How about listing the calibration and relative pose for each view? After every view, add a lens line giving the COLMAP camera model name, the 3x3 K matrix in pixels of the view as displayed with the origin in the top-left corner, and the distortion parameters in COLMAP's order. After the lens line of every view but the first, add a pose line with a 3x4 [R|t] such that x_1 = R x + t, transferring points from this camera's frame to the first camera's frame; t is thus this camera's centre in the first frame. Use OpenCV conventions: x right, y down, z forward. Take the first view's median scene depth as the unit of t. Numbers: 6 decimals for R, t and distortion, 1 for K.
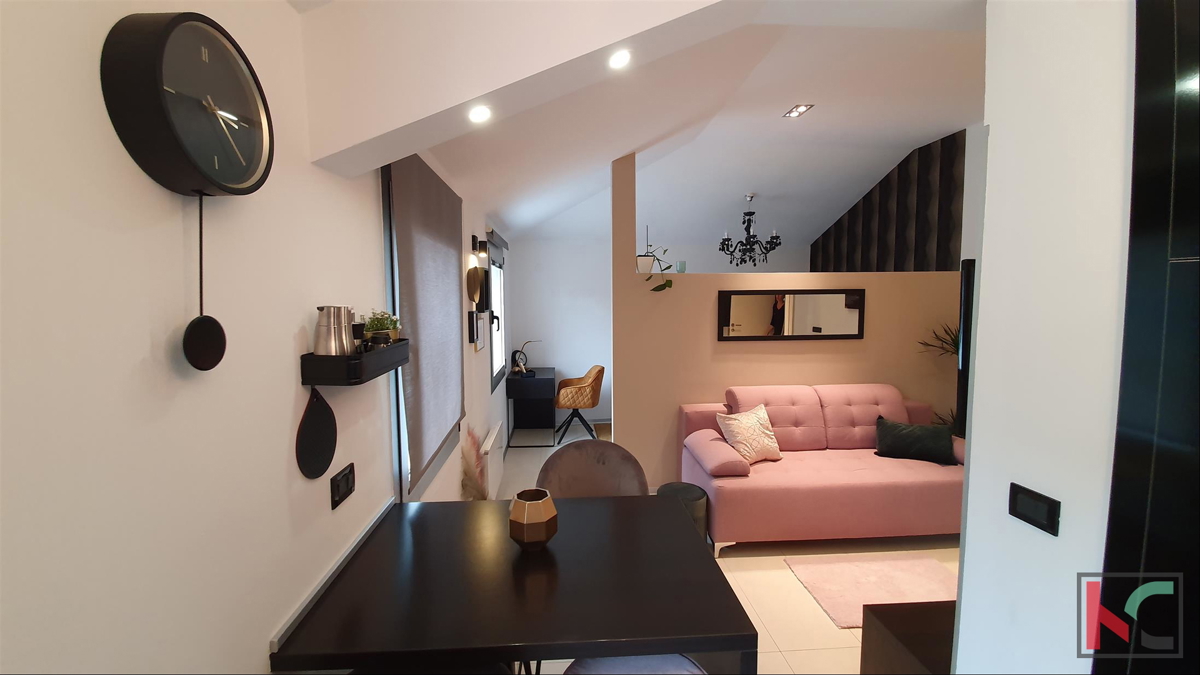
lens RADIAL K [[476.3, 0, 589.5], [0, 476.3, 330.2], [0, 0, 1]] dist [0.019908, -0.019267]
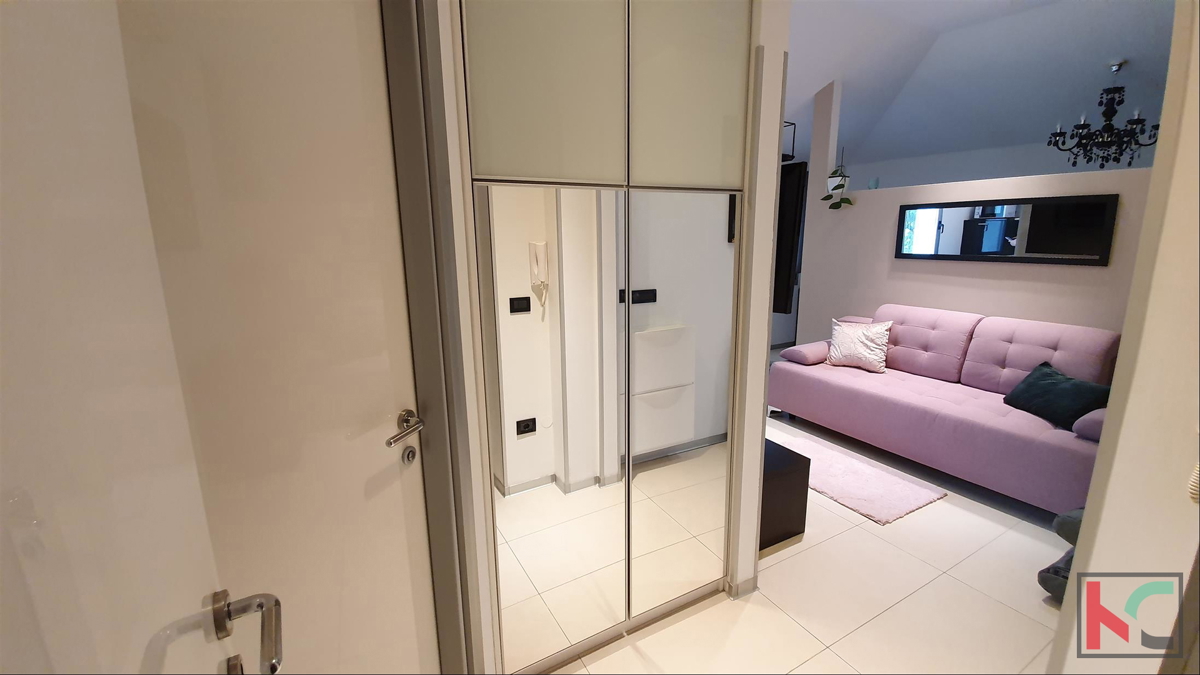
lens RADIAL K [[476.3, 0, 589.5], [0, 476.3, 330.2], [0, 0, 1]] dist [0.019908, -0.019267]
pose [[0.430144, 0.183114, -0.883994, 0.933005], [-0.056619, 0.982757, 0.176021, 0.032603], [0.900983, -0.025663, 0.433095, 0.001654]]
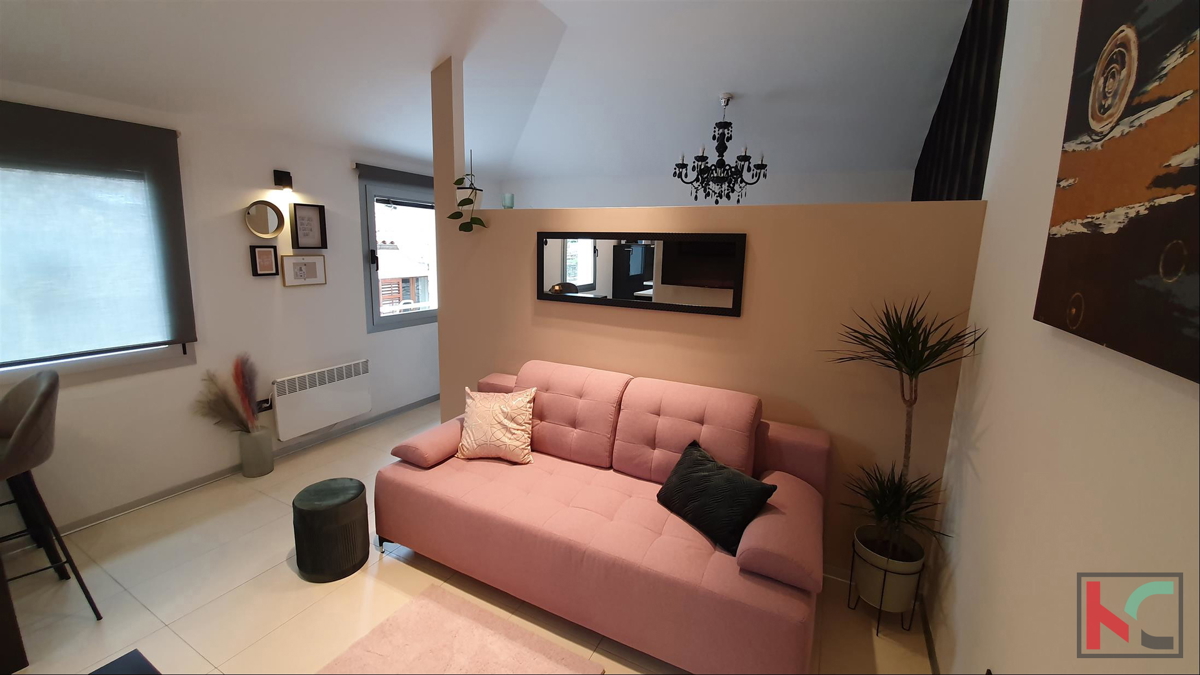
lens RADIAL K [[476.3, 0, 589.5], [0, 476.3, 330.2], [0, 0, 1]] dist [0.019908, -0.019267]
pose [[0.858599, 0.123103, -0.497647, 0.755879], [-0.072817, 0.990183, 0.119310, -0.026311], [0.507449, -0.066202, 0.859135, 0.397460]]
